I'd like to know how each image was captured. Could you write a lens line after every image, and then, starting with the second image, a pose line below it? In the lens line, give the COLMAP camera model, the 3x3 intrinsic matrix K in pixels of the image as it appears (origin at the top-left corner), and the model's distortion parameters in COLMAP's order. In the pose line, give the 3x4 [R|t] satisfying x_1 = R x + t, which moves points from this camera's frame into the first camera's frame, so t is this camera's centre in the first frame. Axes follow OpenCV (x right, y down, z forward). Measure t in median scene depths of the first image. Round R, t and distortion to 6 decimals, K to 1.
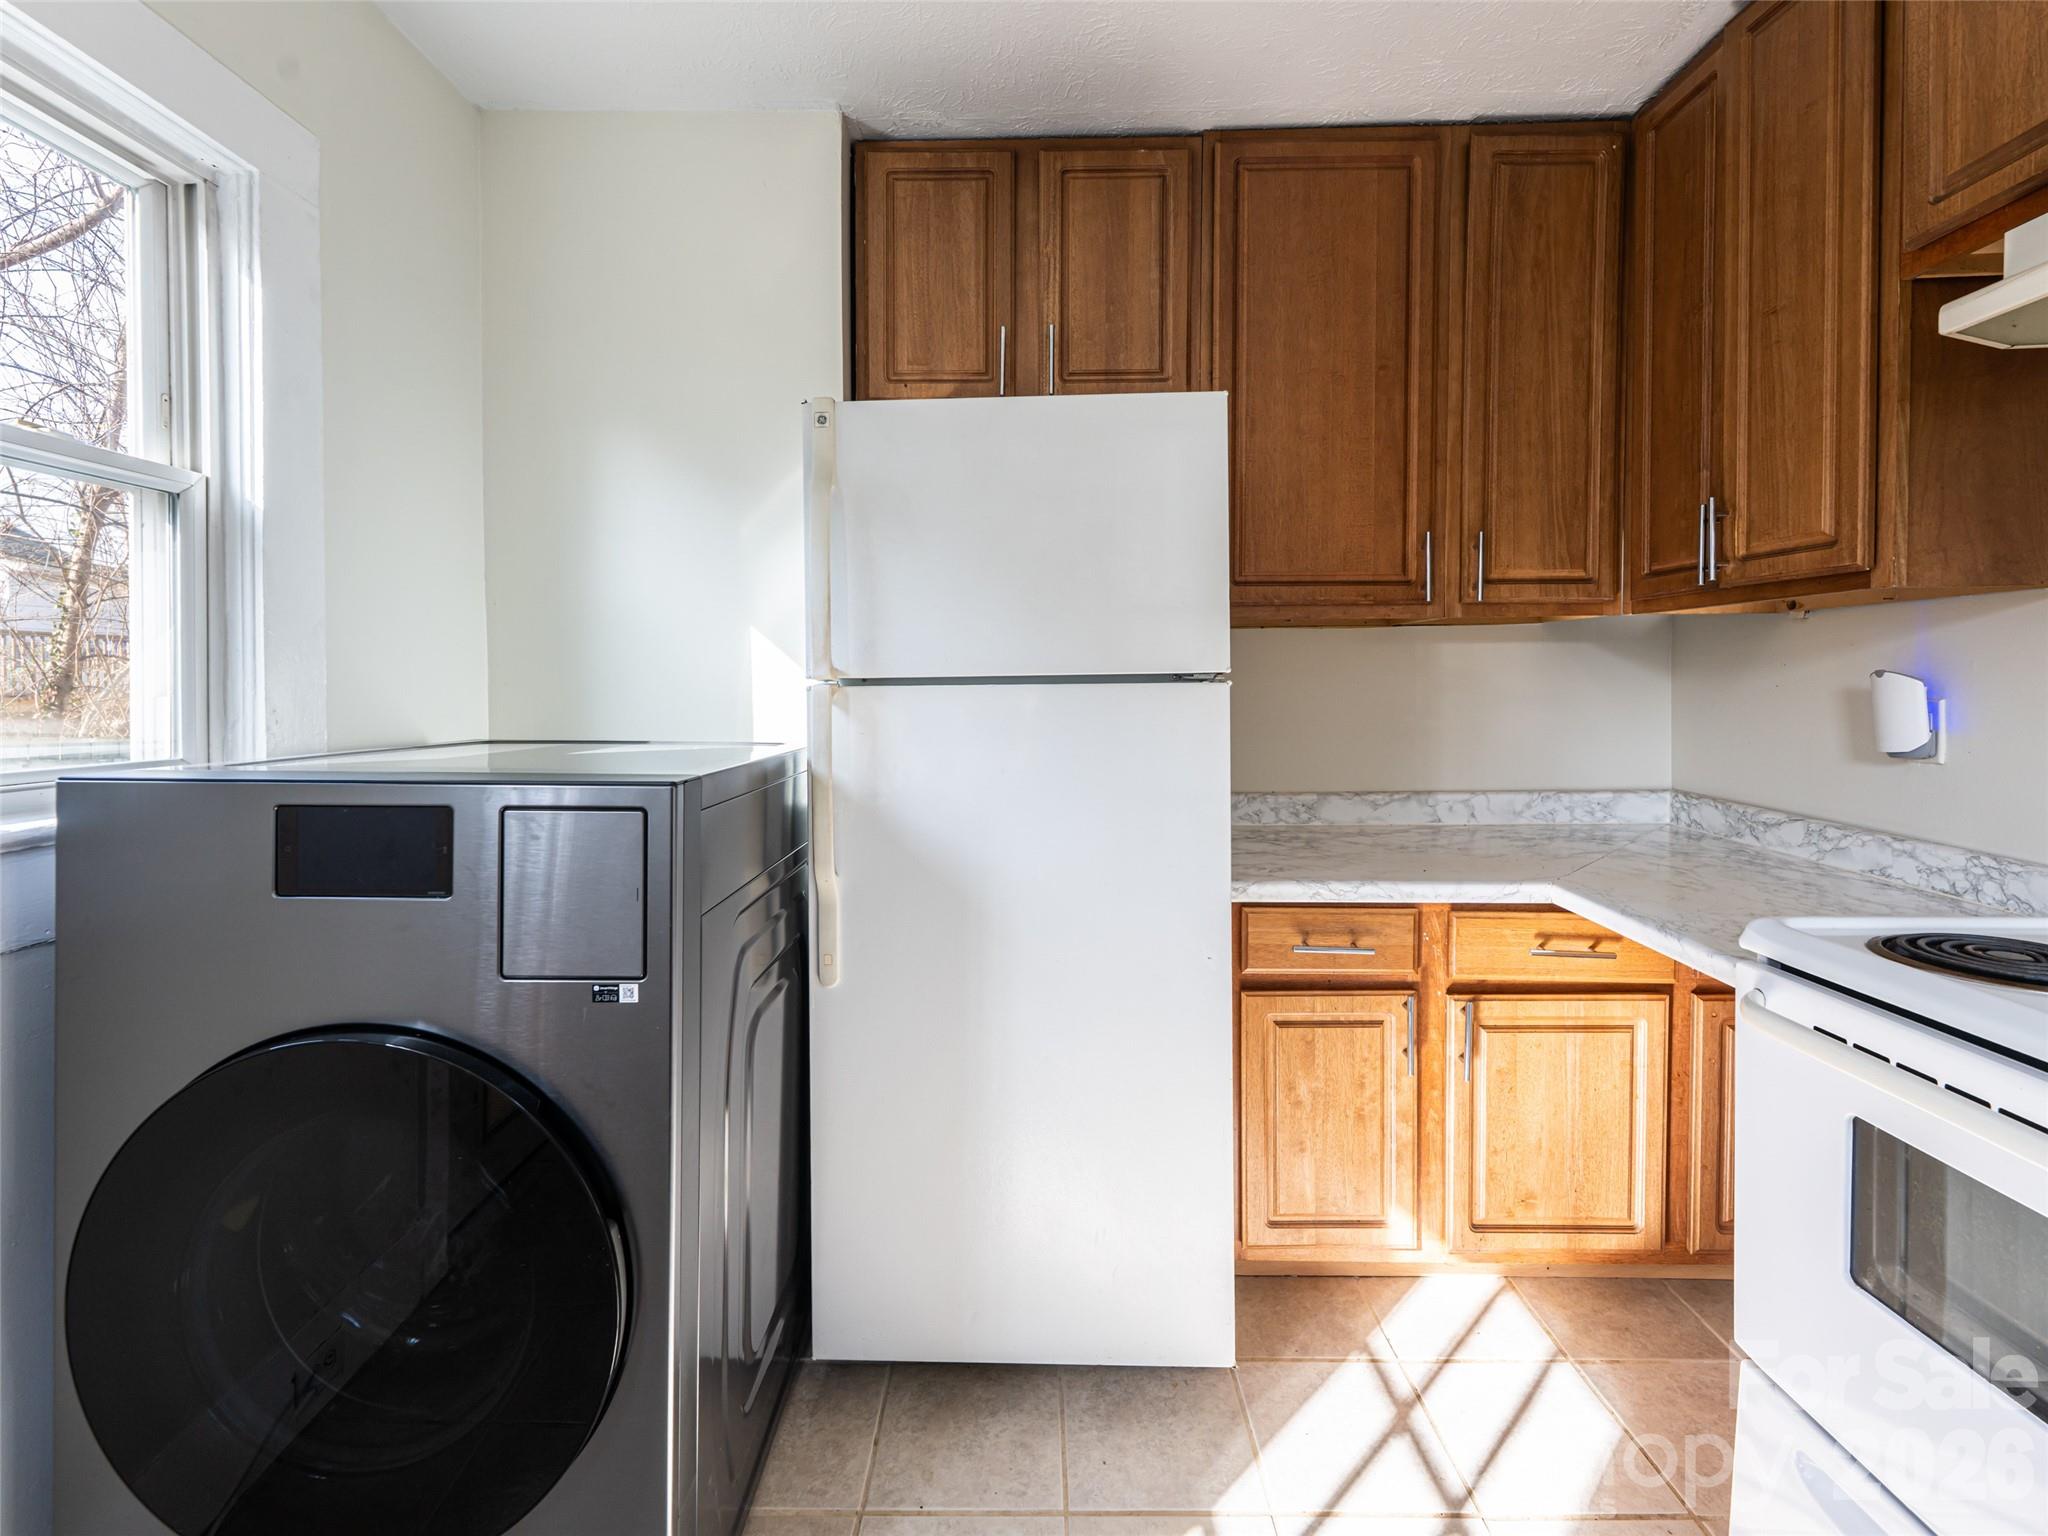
lens RADIAL K [[936.4, 0, 1022.8], [0, 936.4, 707.3], [0, 0, 1]] dist [0.003009, 0.000700]
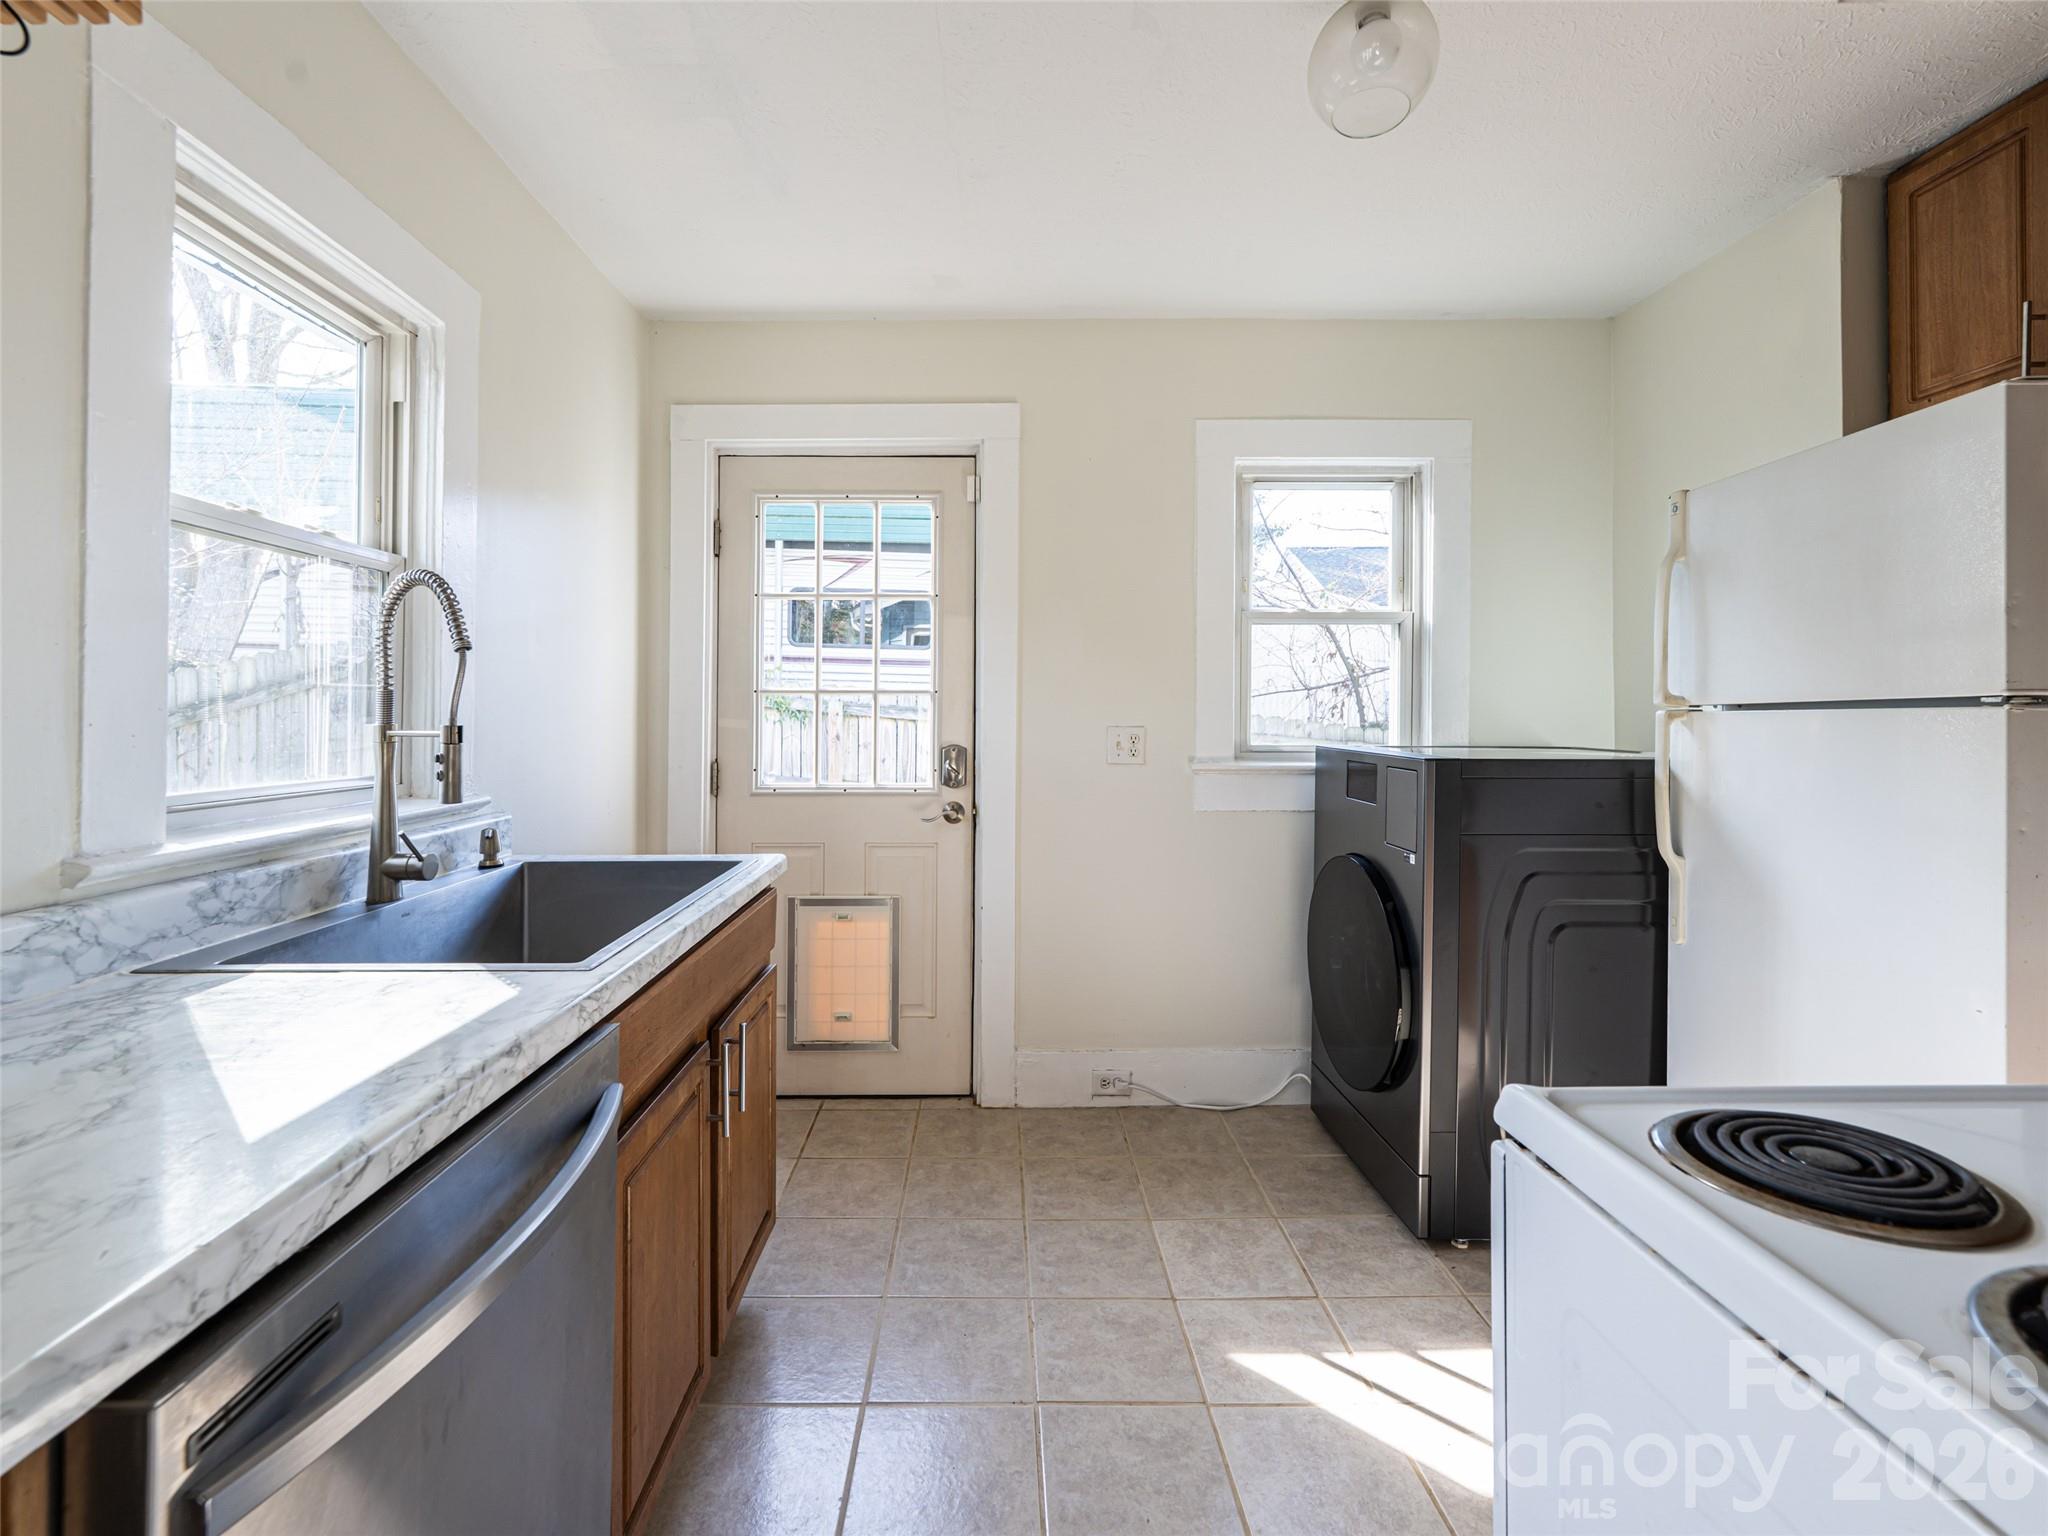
lens RADIAL K [[936.4, 0, 1022.8], [0, 936.4, 707.3], [0, 0, 1]] dist [0.003009, 0.000700]
pose [[0.050713, -0.007112, -0.998688, 1.051983], [-0.011842, 0.999900, -0.007722, -0.006984], [0.998643, 0.012219, 0.050624, 0.017111]]
